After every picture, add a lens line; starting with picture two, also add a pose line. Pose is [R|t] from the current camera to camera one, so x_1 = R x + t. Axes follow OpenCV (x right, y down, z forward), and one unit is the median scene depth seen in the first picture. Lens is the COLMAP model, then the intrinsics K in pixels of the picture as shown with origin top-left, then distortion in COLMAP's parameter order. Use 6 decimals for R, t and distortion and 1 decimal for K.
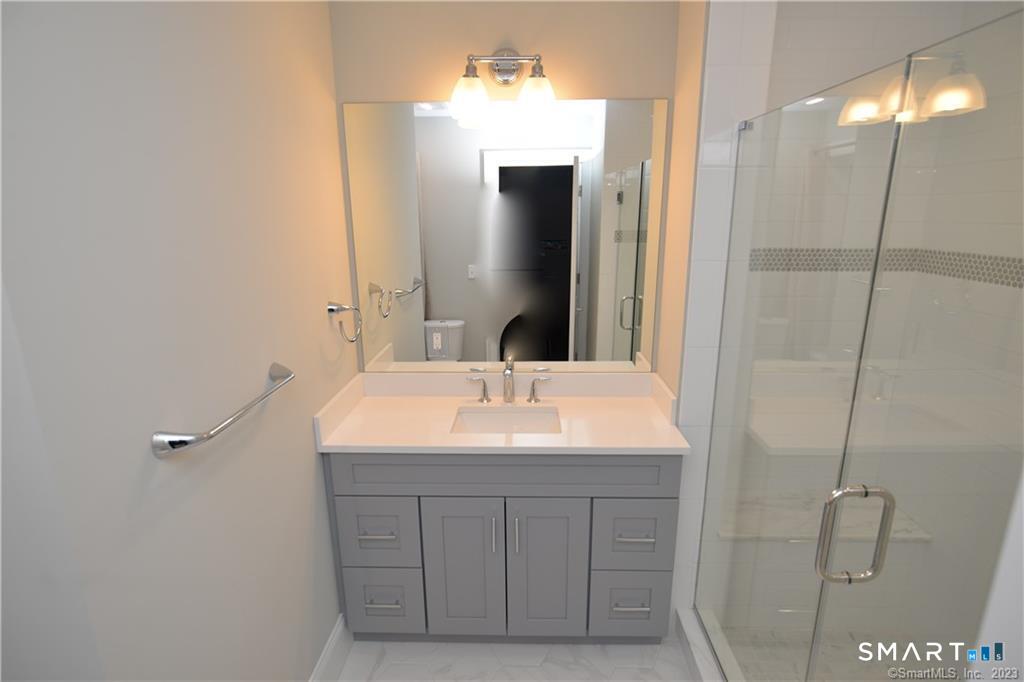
lens RADIAL K [[511.6, 0, 513.7], [0, 511.6, 342.4], [0, 0, 1]] dist [-0.010387, 0.001159]
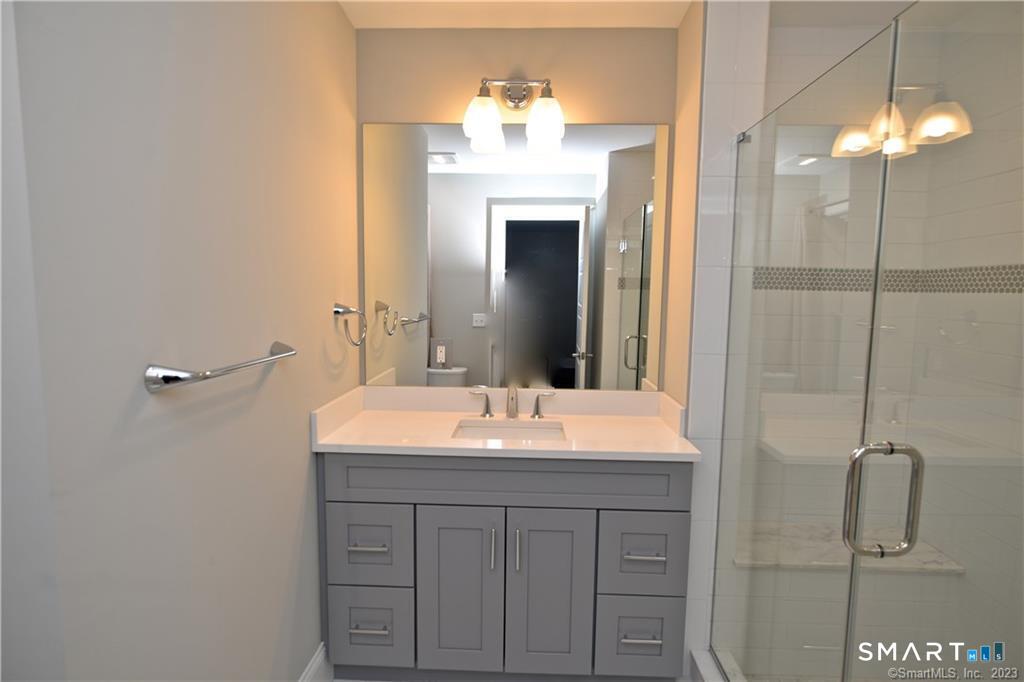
lens RADIAL K [[511.6, 0, 513.5], [0, 511.6, 344.1], [0, 0, 1]] dist [-0.010387, 0.001159]
pose [[0.999720, 0.022747, -0.006454, -0.003624], [-0.023466, 0.987944, -0.153022, 0.139788], [0.002895, 0.153131, 0.988202, 0.019731]]
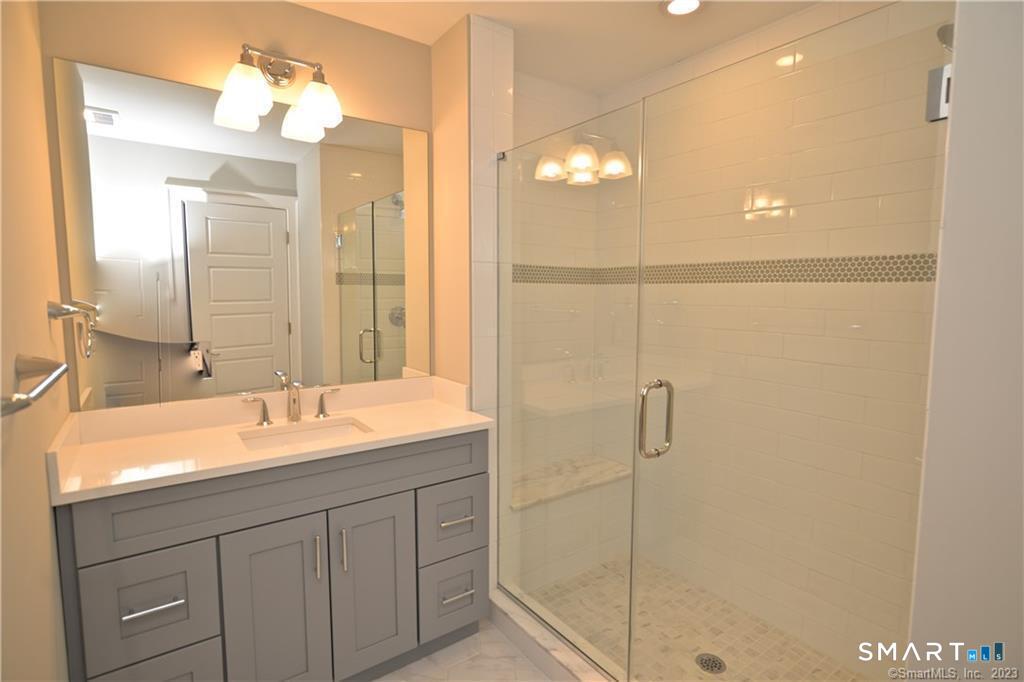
lens RADIAL K [[511.6, 0, 511.8], [0, 511.6, 344.4], [0, 0, 1]] dist [-0.010387, 0.001159]
pose [[0.797935, -0.050776, 0.600601, -0.261762], [0.143491, 0.983800, -0.107463, 0.148543], [-0.585415, 0.171929, 0.792294, 0.045515]]
